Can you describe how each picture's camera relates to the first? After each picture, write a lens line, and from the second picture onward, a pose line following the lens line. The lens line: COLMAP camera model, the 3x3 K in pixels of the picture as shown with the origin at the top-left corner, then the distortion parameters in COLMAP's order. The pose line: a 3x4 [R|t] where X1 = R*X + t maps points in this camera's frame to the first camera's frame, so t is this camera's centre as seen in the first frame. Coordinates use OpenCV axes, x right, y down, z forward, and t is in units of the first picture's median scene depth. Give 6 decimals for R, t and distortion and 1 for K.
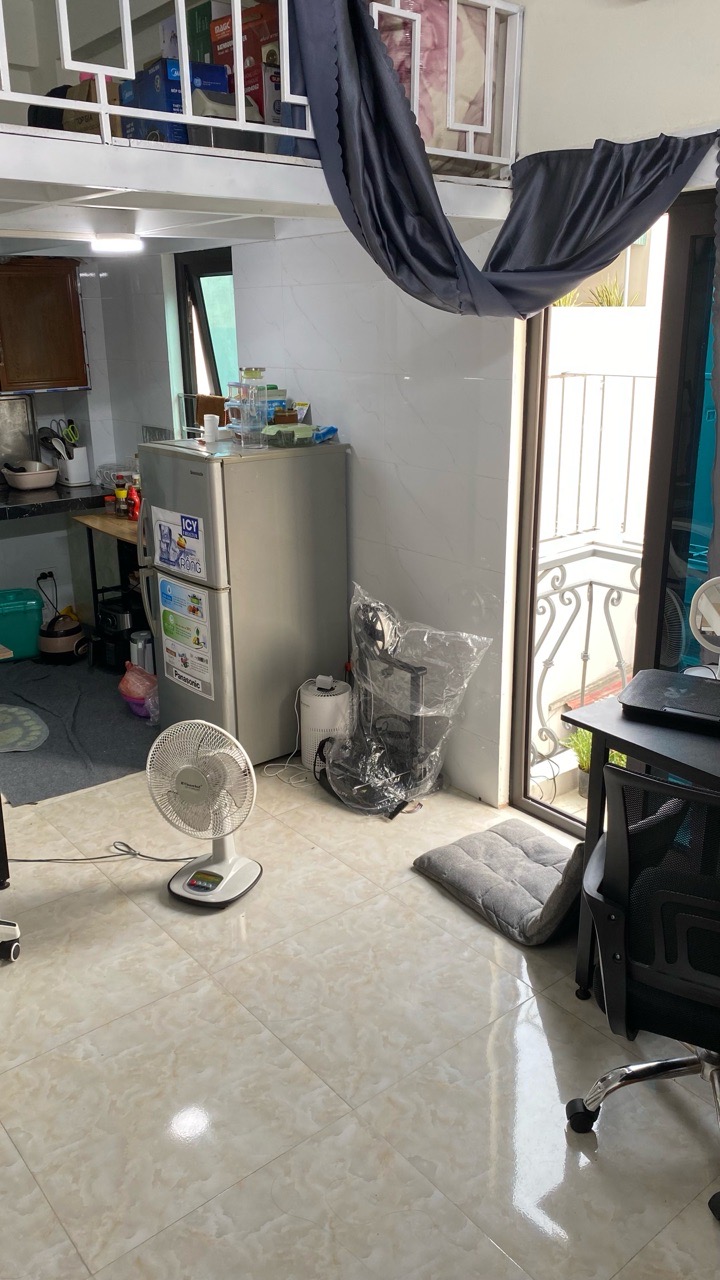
lens RADIAL K [[971.4, 0, 363.2], [0, 971.4, 619.2], [0, 0, 1]] dist [0.043930, -0.058501]
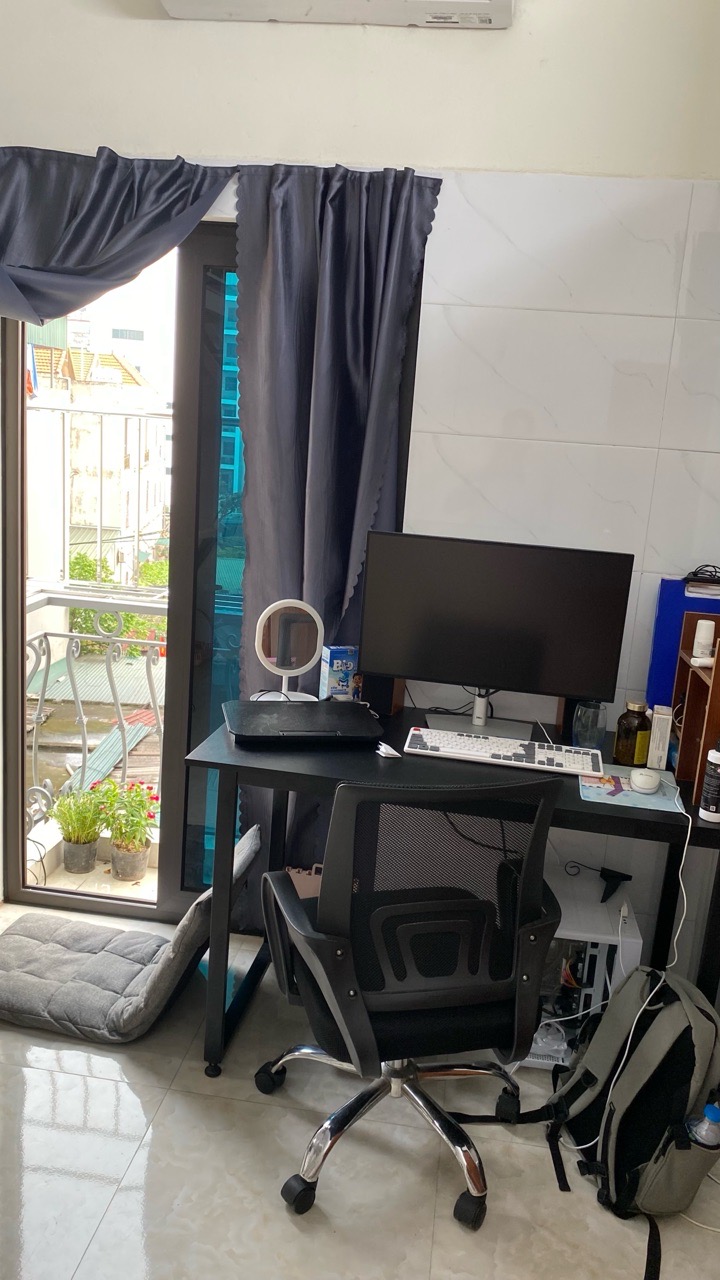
lens RADIAL K [[971.4, 0, 363.2], [0, 971.4, 619.2], [0, 0, 1]] dist [0.043930, -0.058501]
pose [[0.729340, -0.063606, 0.681189, -0.212923], [0.116867, 0.992618, -0.032443, 0.014449], [-0.674096, 0.103271, 0.731389, 0.170956]]
